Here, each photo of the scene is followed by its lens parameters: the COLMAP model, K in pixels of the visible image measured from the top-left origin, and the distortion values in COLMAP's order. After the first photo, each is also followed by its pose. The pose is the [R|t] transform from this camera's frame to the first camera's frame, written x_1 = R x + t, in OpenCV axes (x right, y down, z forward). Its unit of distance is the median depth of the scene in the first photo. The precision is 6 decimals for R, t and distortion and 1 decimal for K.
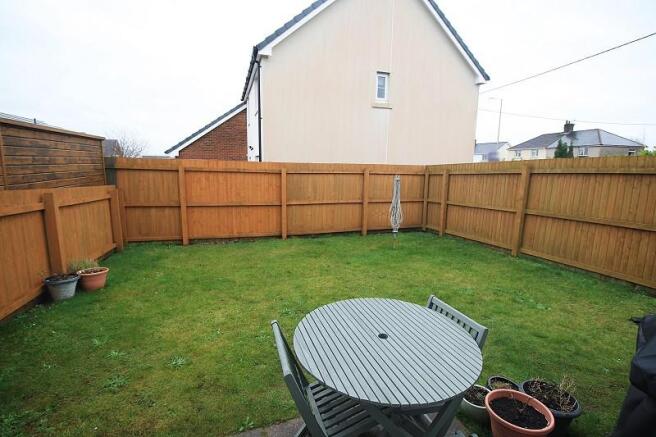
lens RADIAL K [[298.2, 0, 328.0], [0, 298.2, 218.5], [0, 0, 1]] dist [-0.017665, -0.001253]
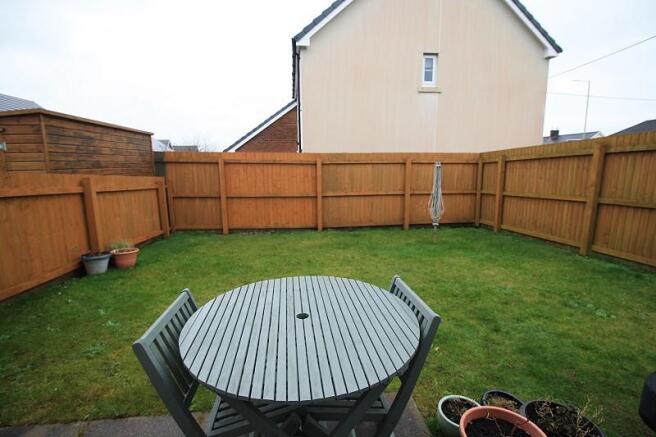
lens RADIAL K [[298.2, 0, 328.0], [0, 298.2, 218.5], [0, 0, 1]] dist [-0.017665, -0.001253]
pose [[0.979648, 0.011541, -0.200390, 0.089635], [-0.011253, 0.999933, 0.002573, 0.029060], [0.200407, -0.000266, 0.979713, 0.050990]]
